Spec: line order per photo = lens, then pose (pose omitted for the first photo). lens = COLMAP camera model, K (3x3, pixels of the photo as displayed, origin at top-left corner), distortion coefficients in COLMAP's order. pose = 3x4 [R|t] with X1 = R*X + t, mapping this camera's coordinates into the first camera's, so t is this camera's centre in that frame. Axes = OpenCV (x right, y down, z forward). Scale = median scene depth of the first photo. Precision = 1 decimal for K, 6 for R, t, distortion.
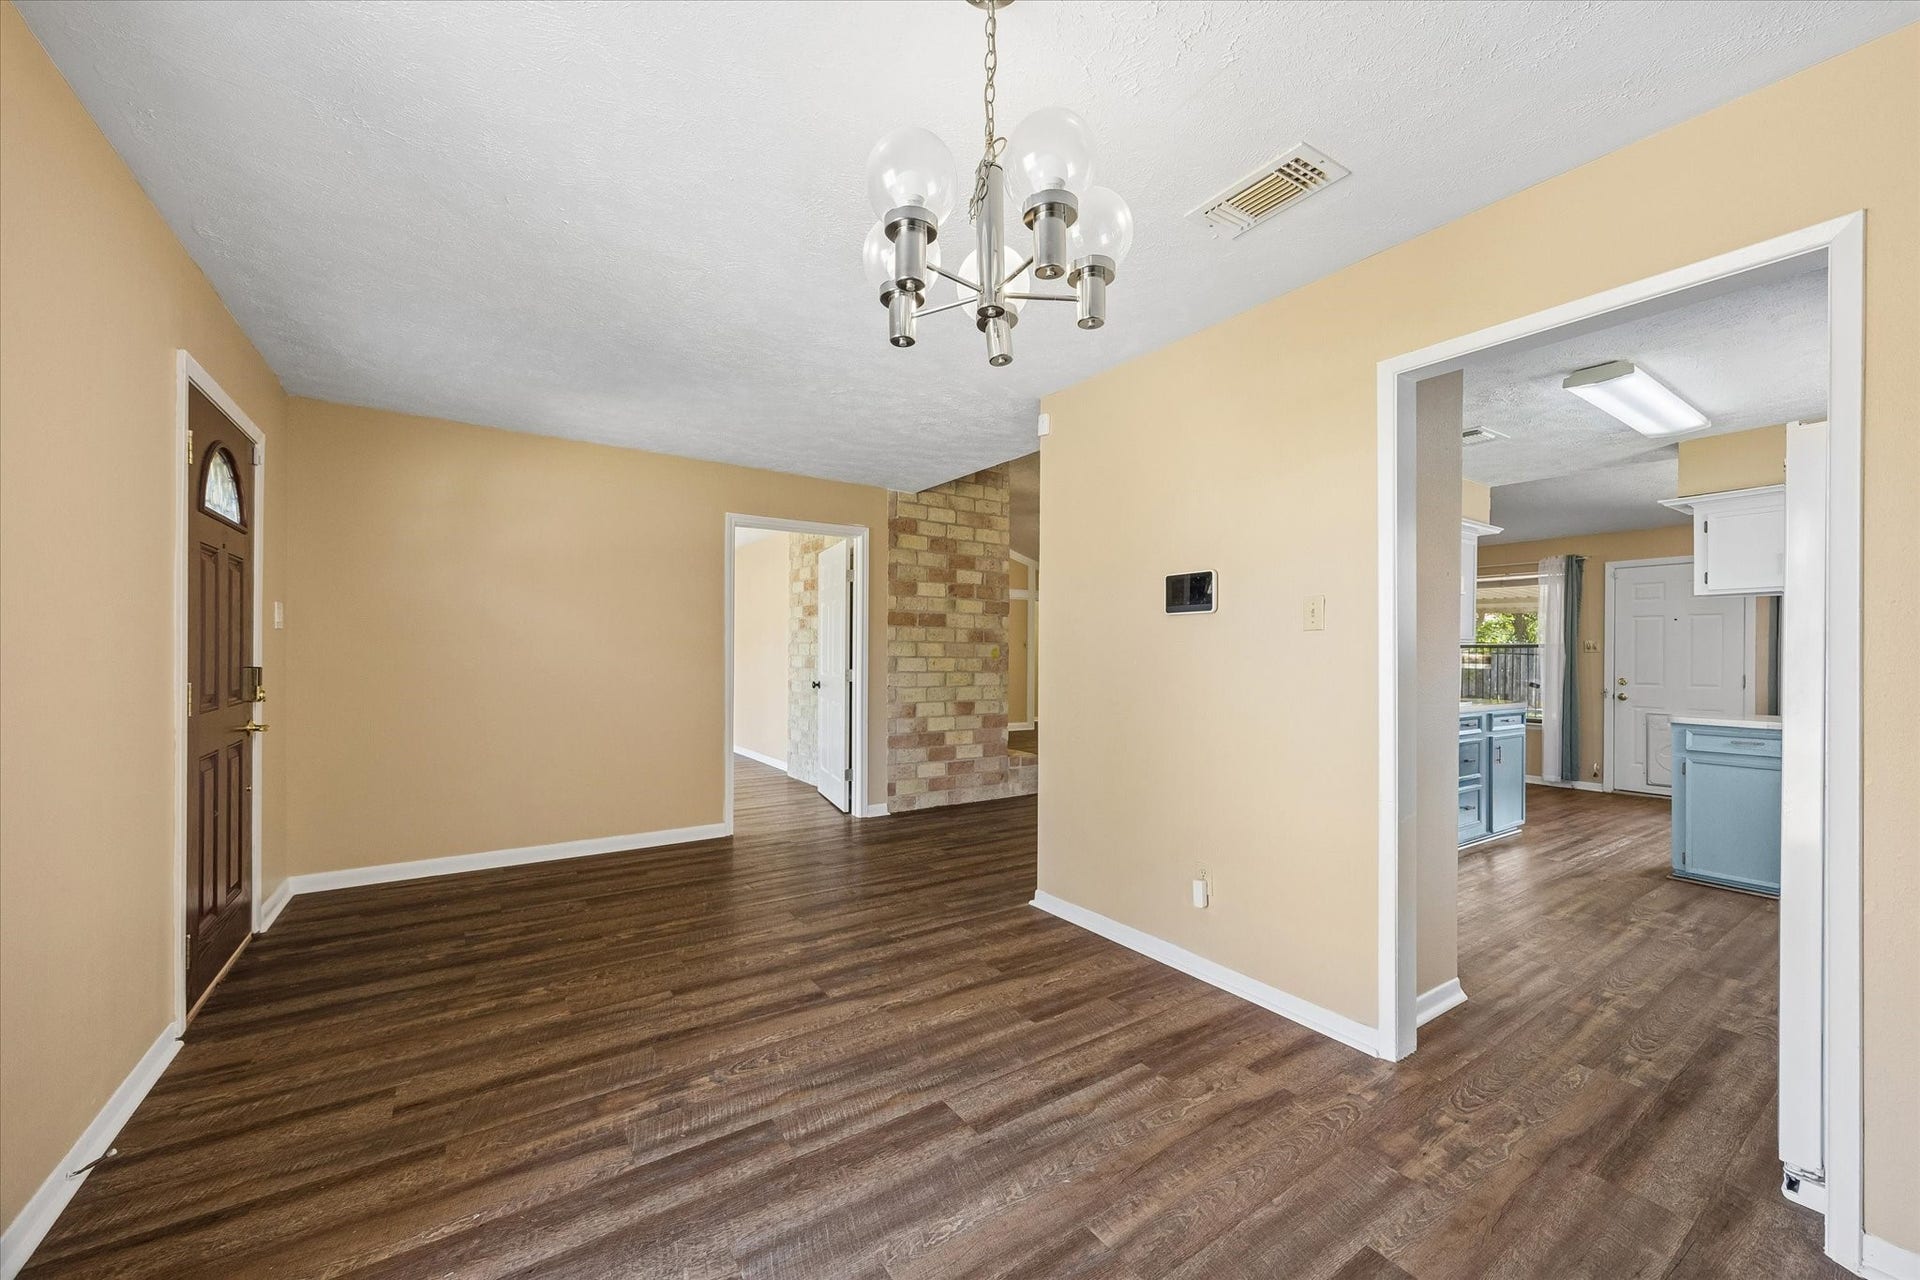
lens RADIAL K [[734.3, 0, 949.3], [0, 734.3, 656.9], [0, 0, 1]] dist [0.003151, -0.000592]
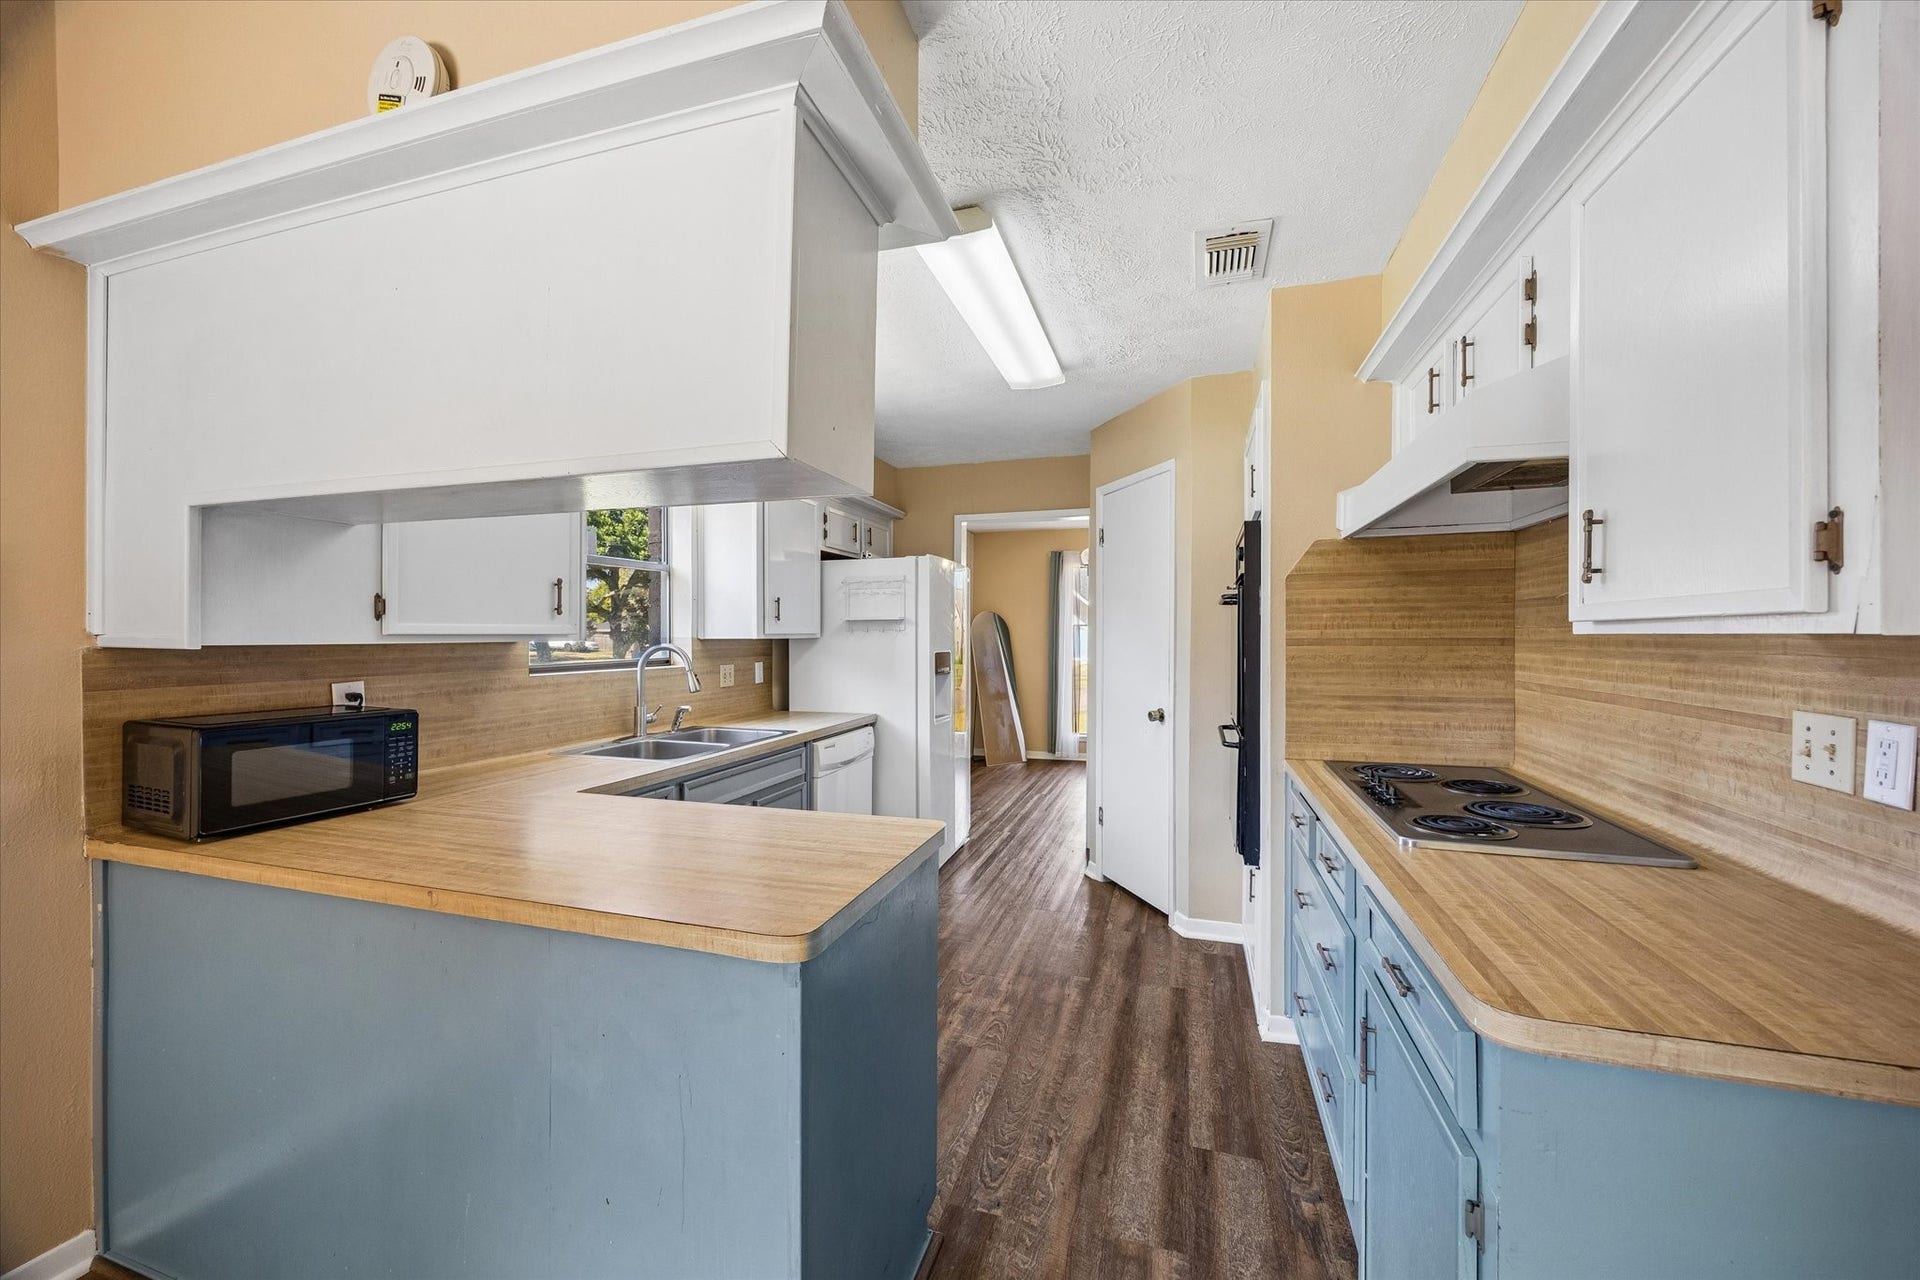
lens RADIAL K [[734.3, 0, 950.4], [0, 734.3, 635.9], [0, 0, 1]] dist [0.003151, -0.000592]
pose [[-0.784461, -0.001853, -0.620176, 1.762256], [-0.001324, 0.999998, -0.001314, -0.033430], [0.620177, -0.000210, -0.784462, 1.899881]]
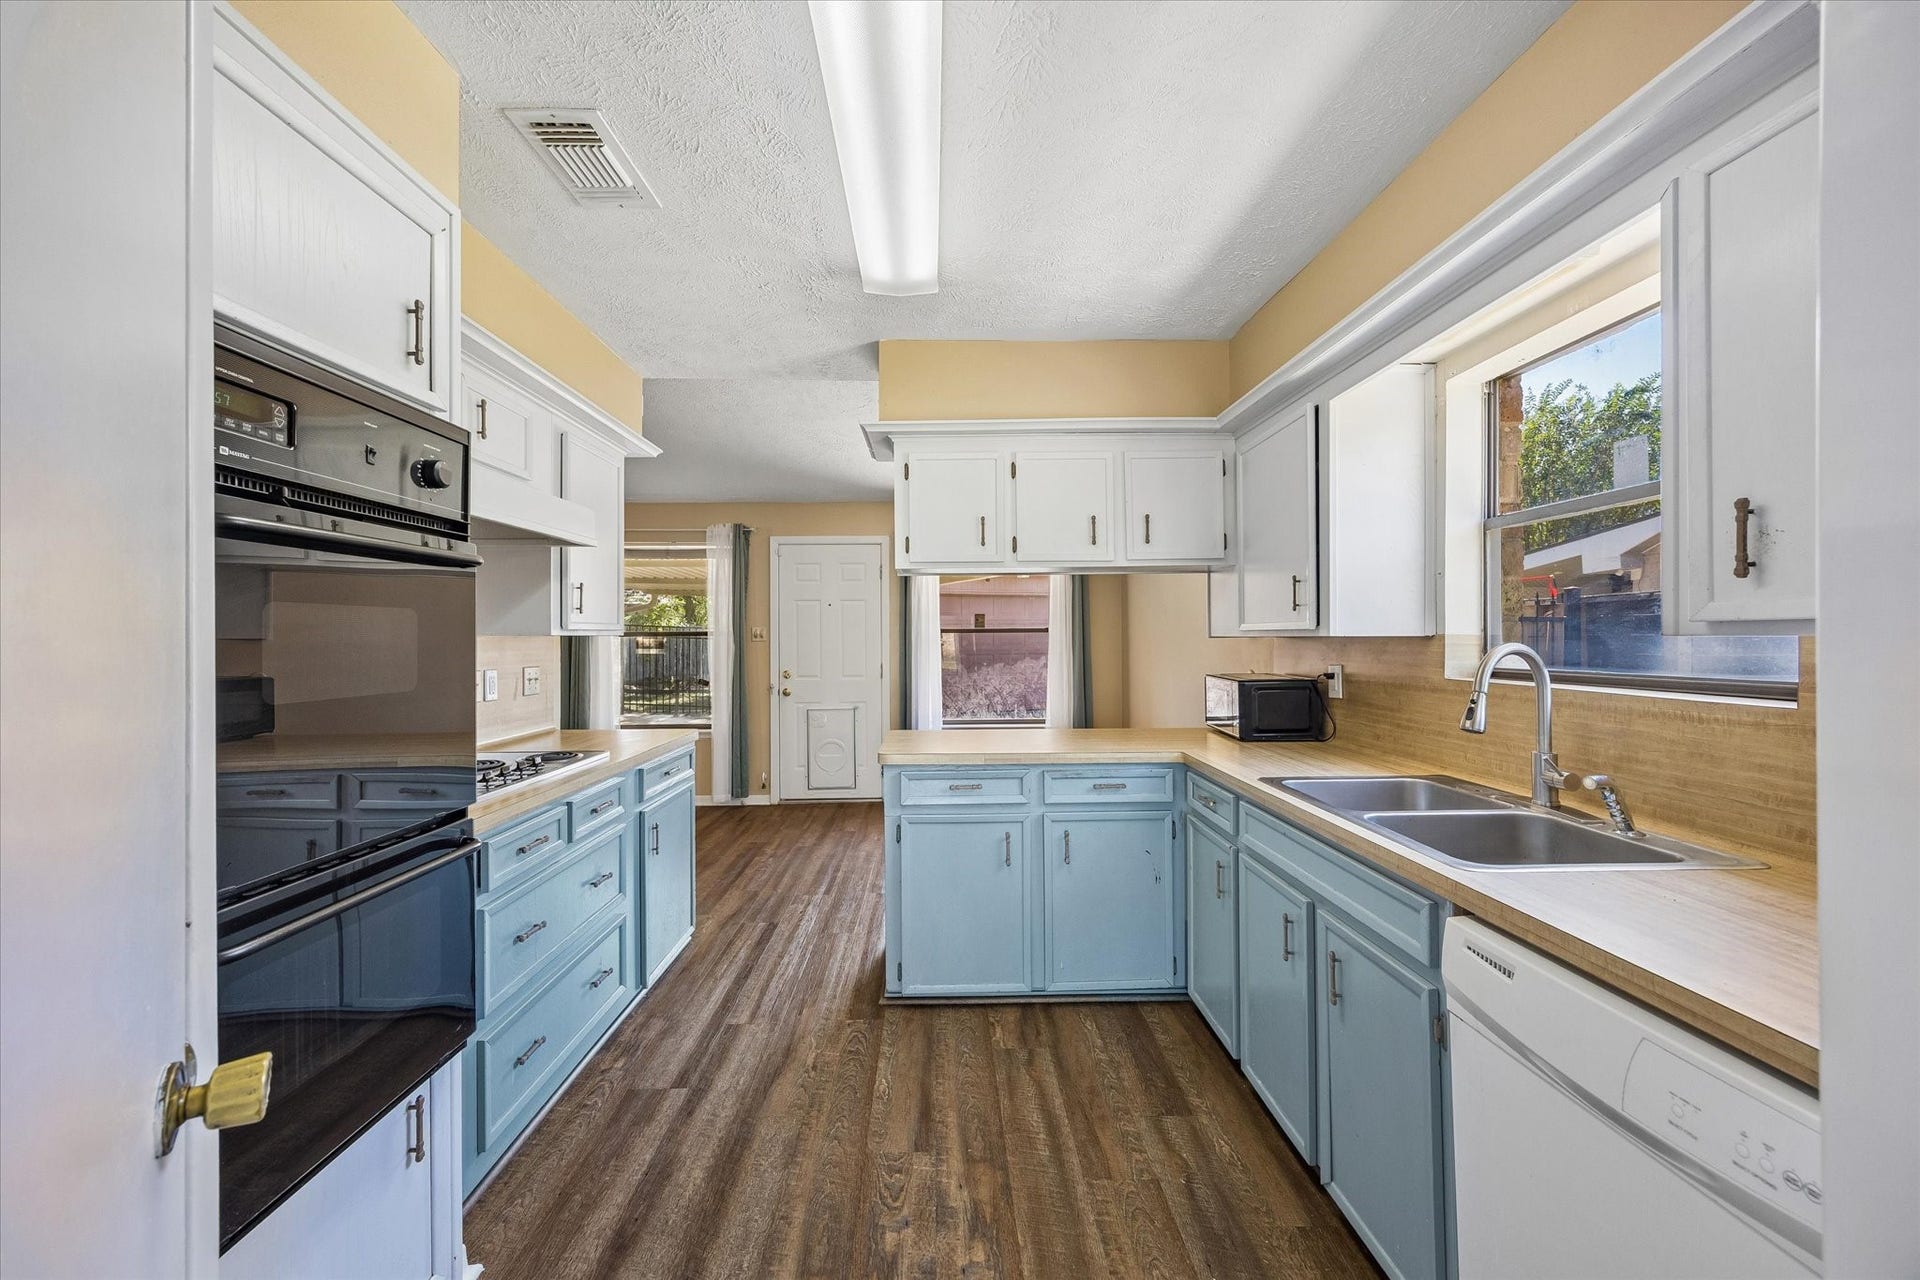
lens RADIAL K [[728.7, 0, 952.2], [0, 728.7, 634.2], [0, 0, 1]] dist [0.003233, 0.001472]
pose [[0.536771, -0.005726, 0.843709, 0.683785], [0.007846, 0.999968, 0.001795, -0.034817], [-0.843692, 0.005656, 0.536798, 0.870548]]
